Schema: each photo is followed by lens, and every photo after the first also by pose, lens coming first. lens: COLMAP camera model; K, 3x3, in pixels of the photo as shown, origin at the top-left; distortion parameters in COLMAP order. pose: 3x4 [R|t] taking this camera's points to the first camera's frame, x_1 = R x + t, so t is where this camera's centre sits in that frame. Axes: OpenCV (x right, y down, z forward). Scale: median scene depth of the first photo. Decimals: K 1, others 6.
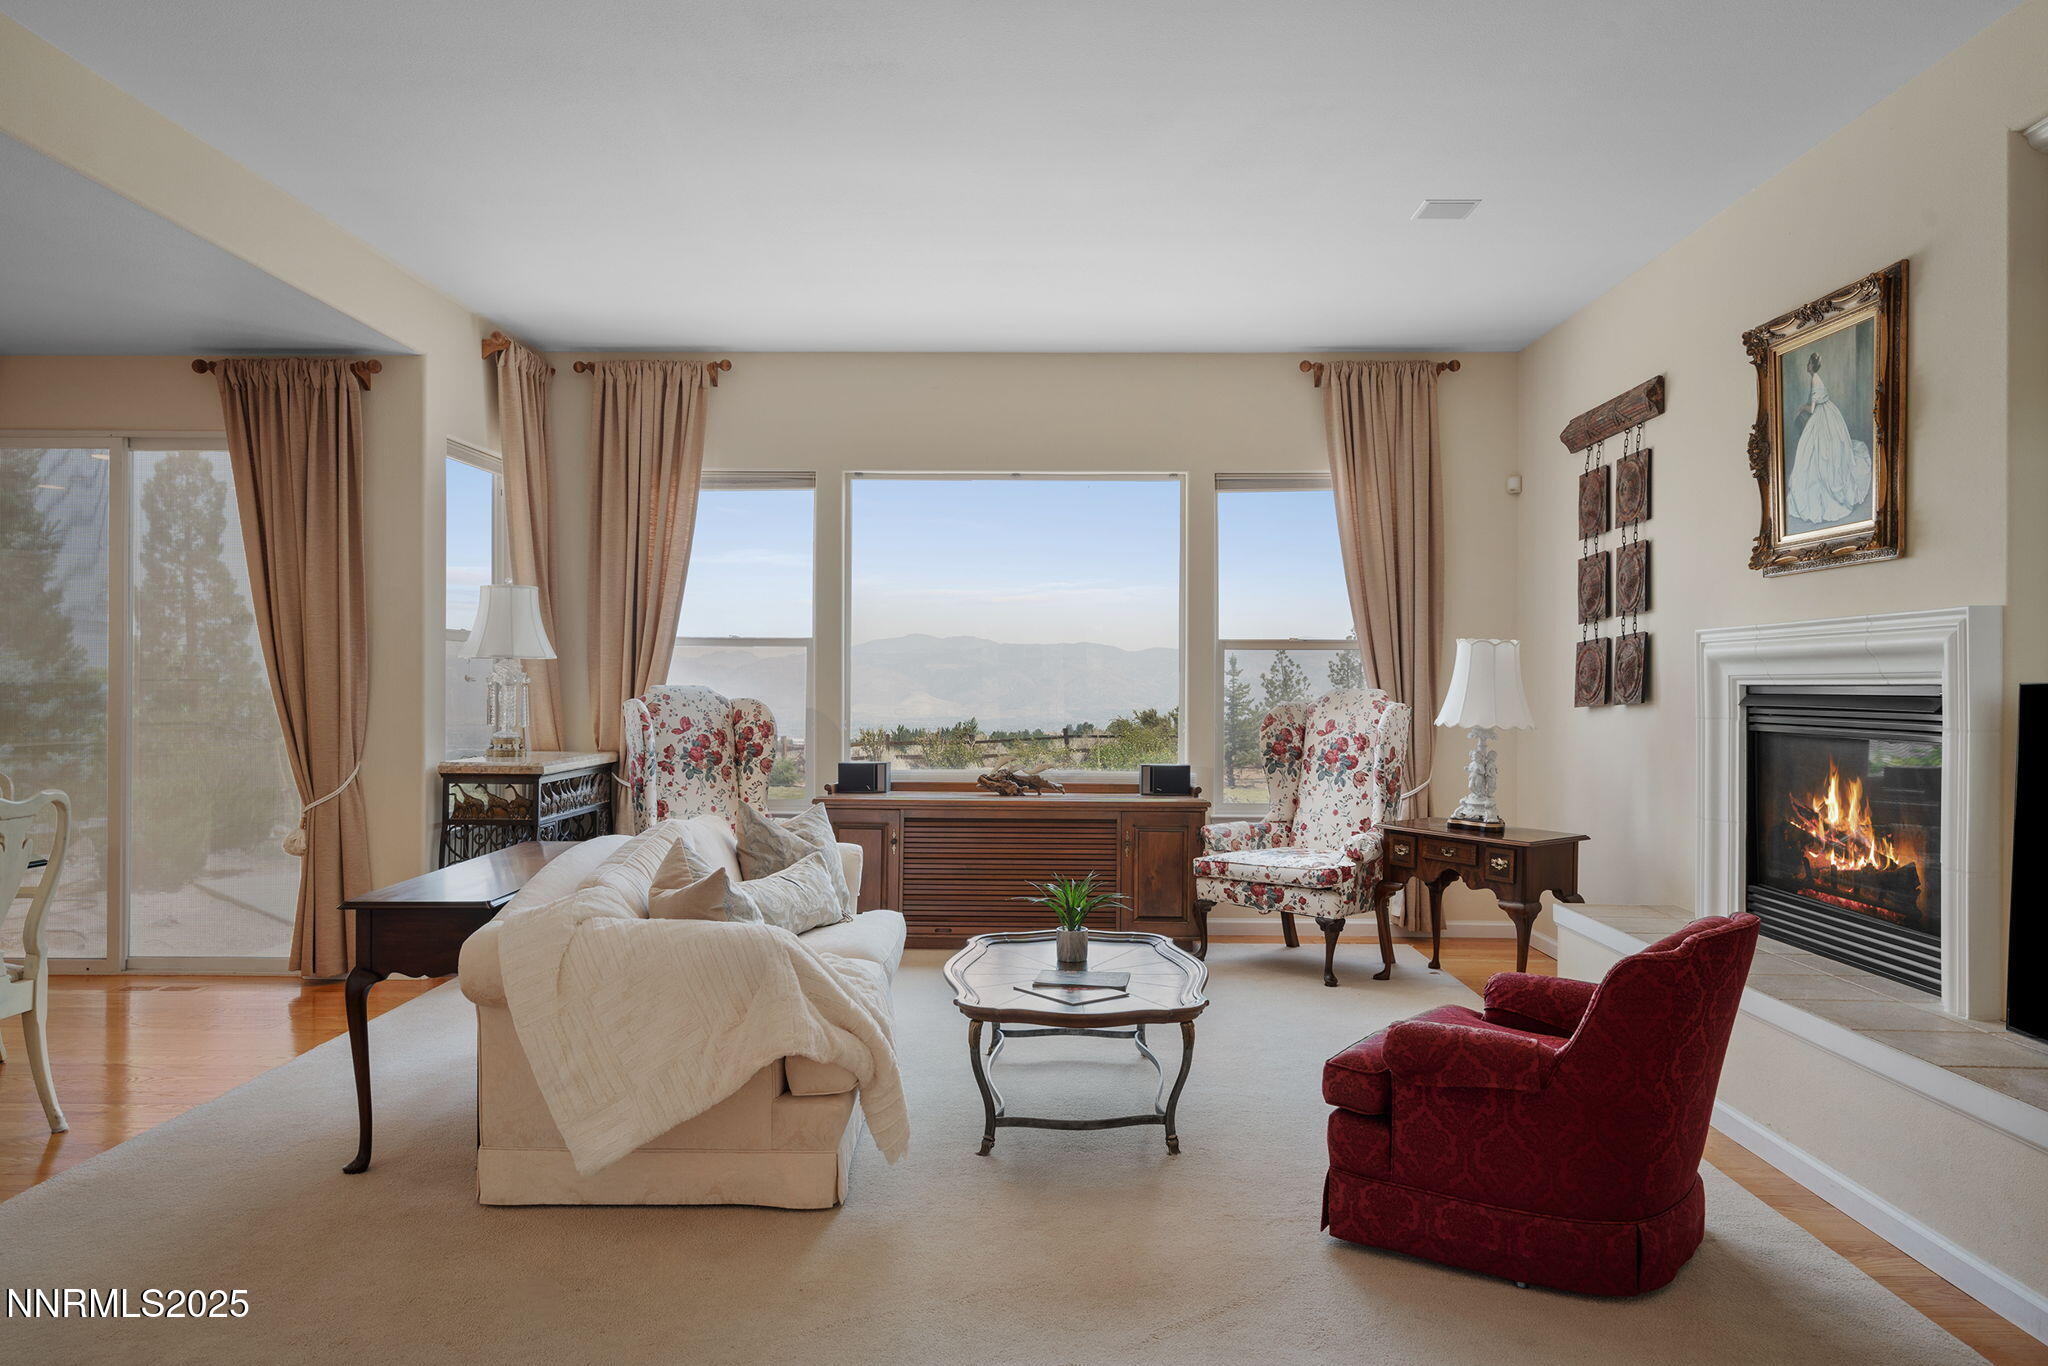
lens RADIAL K [[1381.3, 0, 1020.8], [0, 1381.3, 686.8], [0, 0, 1]] dist [0.004923, 0.003235]
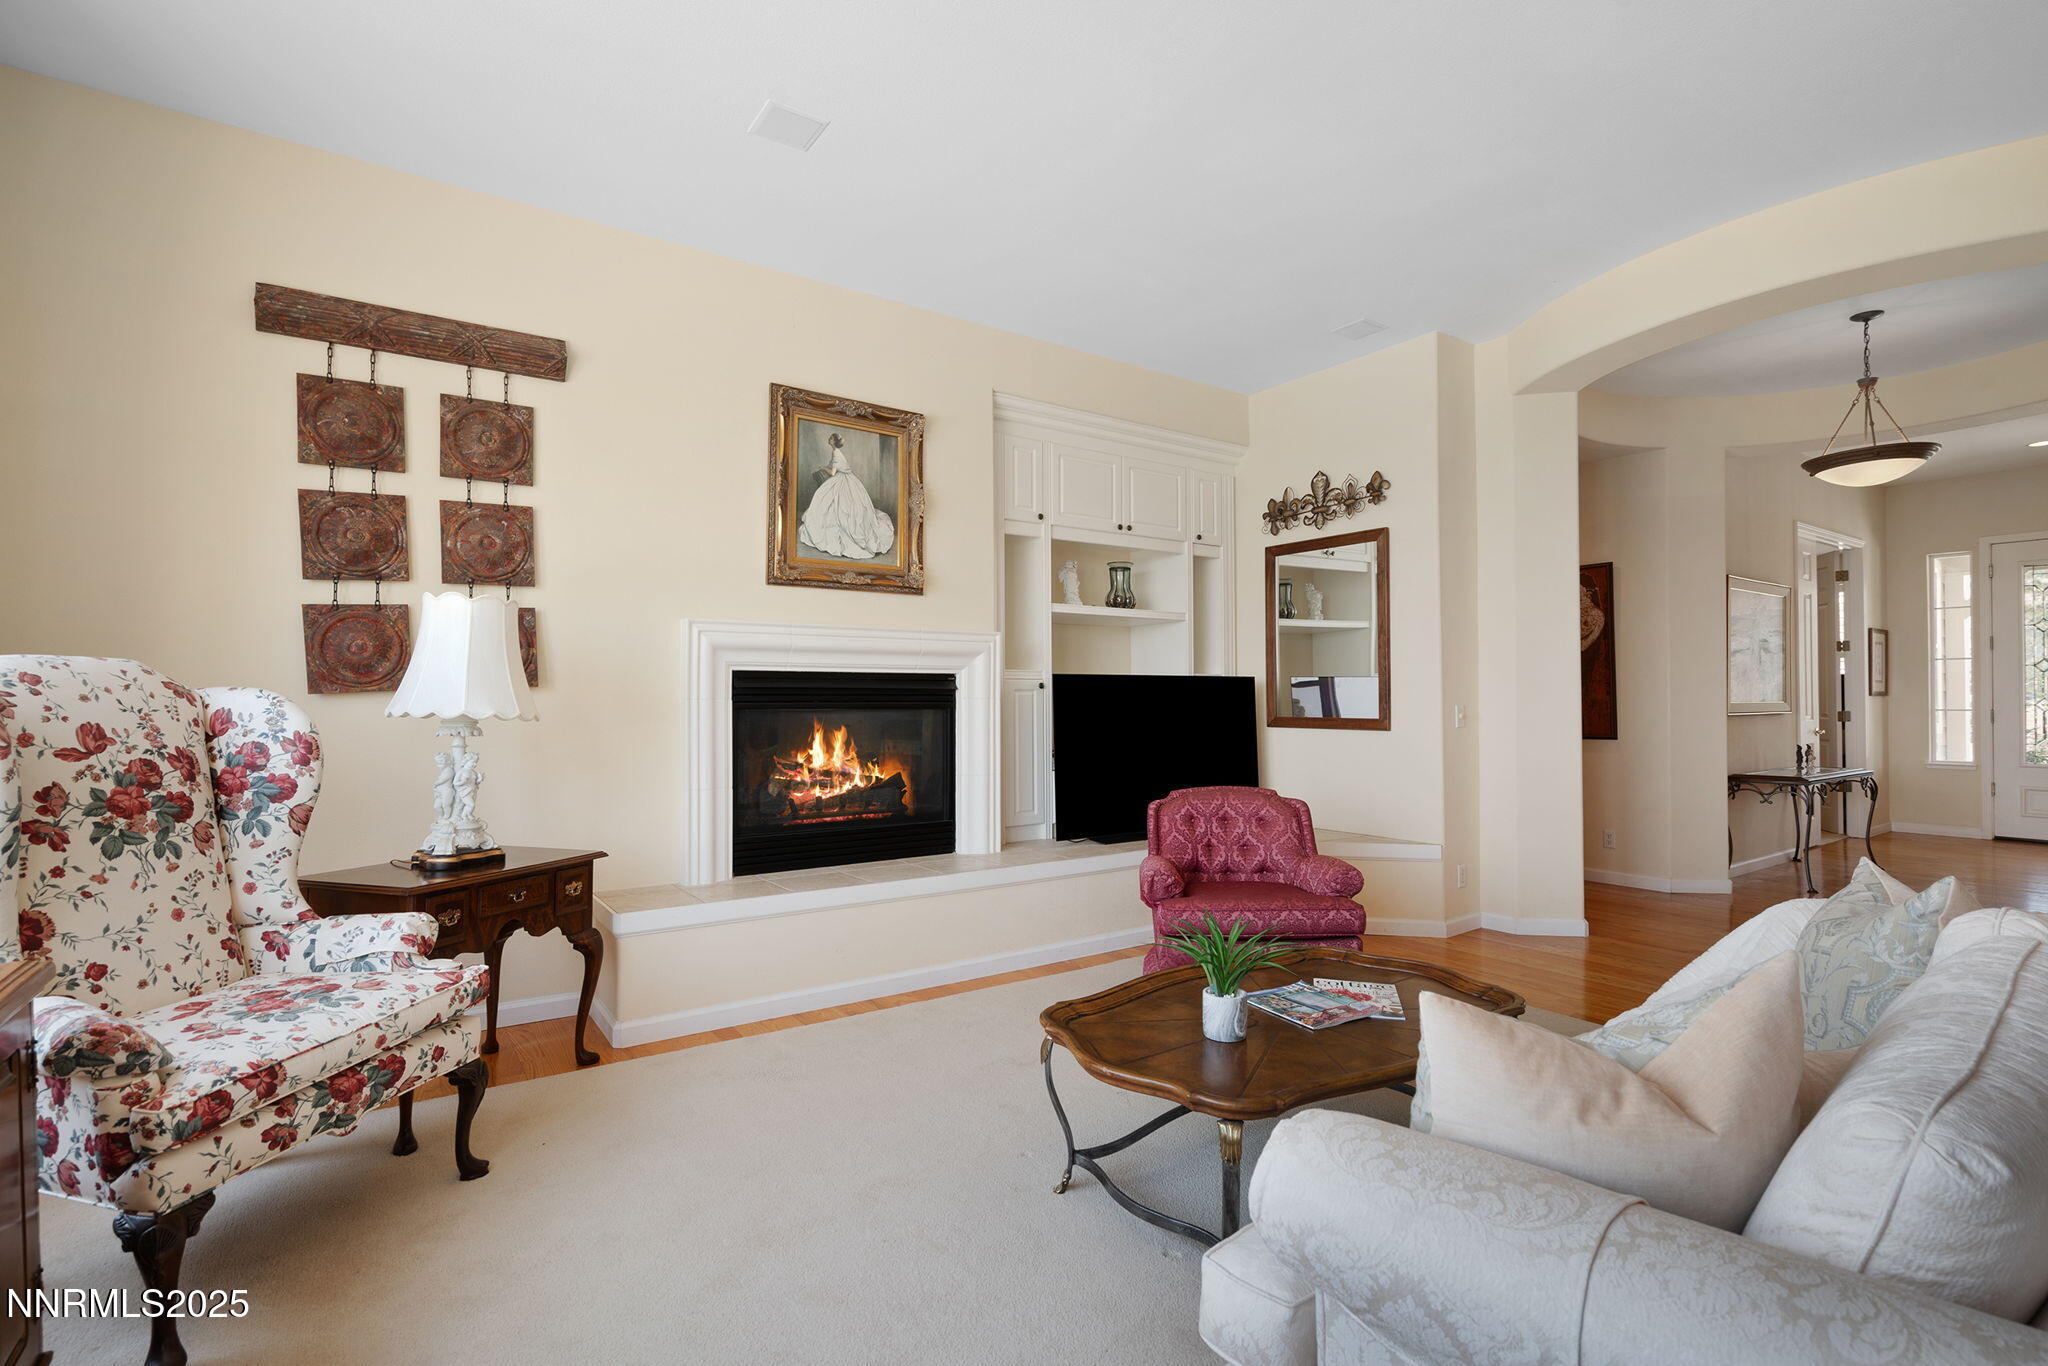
lens RADIAL K [[950.0, 0, 1013.1], [0, 950.0, 687.6], [0, 0, 1]] dist [-0.000091, 0.000103]
pose [[-0.578673, 0.007037, 0.815530, -0.213752], [0.000983, 0.999968, -0.007931, 0.015561], [-0.815559, -0.003788, -0.578661, 0.977023]]
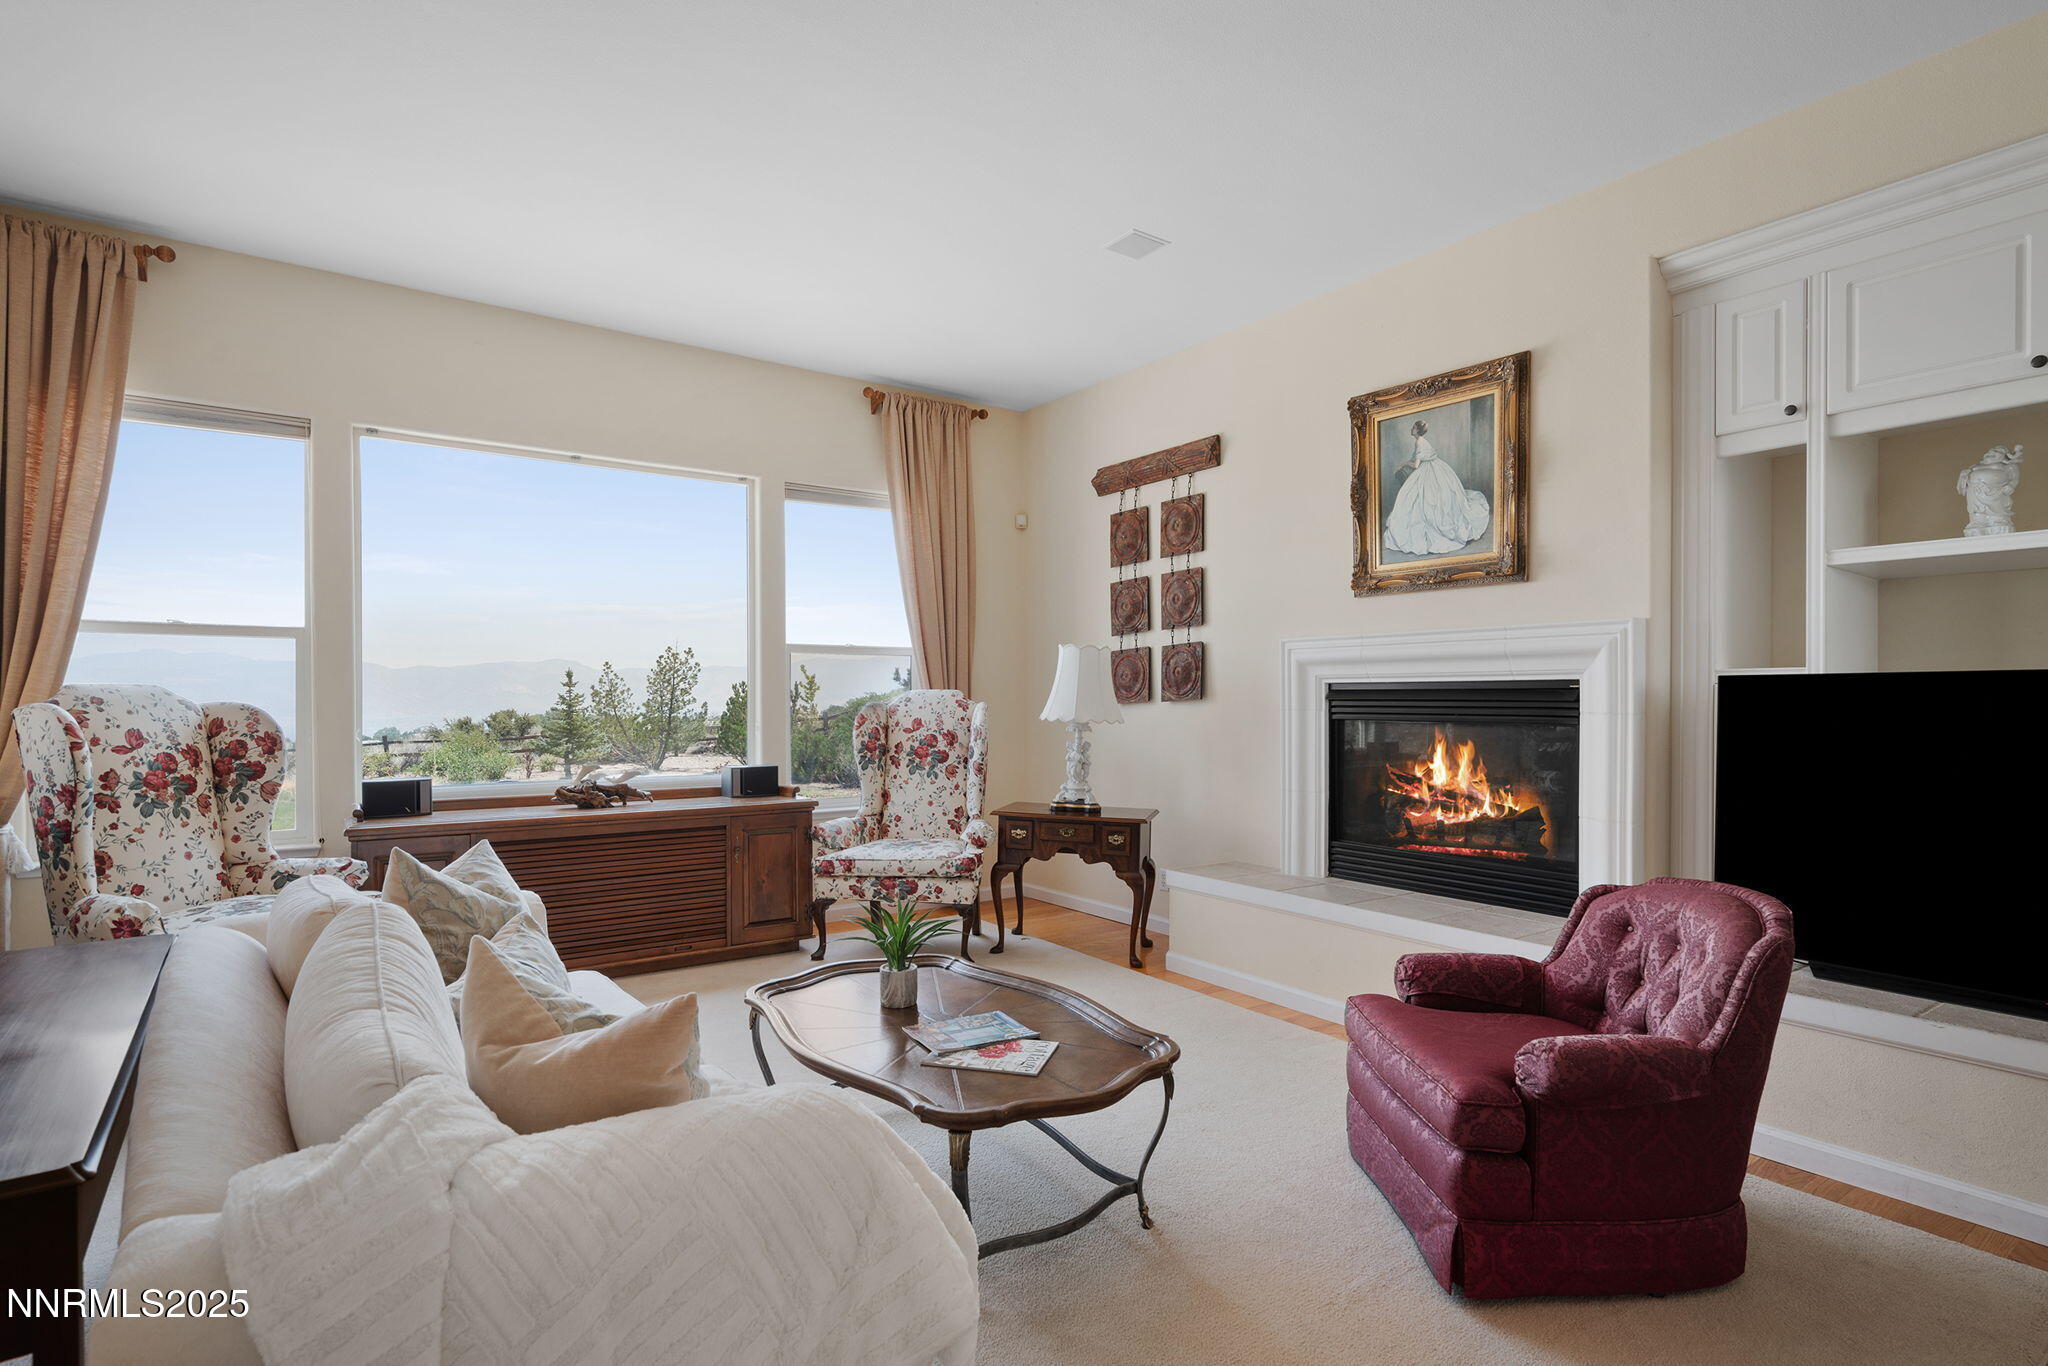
lens RADIAL K [[1009.3, 0, 1022.0], [0, 1009.3, 704.7], [0, 0, 1]] dist [0.001108, 0.000573]
pose [[0.804280, -0.008281, 0.594193, -0.189538], [0.004062, 0.999956, 0.008437, 0.007246], [-0.594236, -0.004372, 0.804279, 0.326755]]
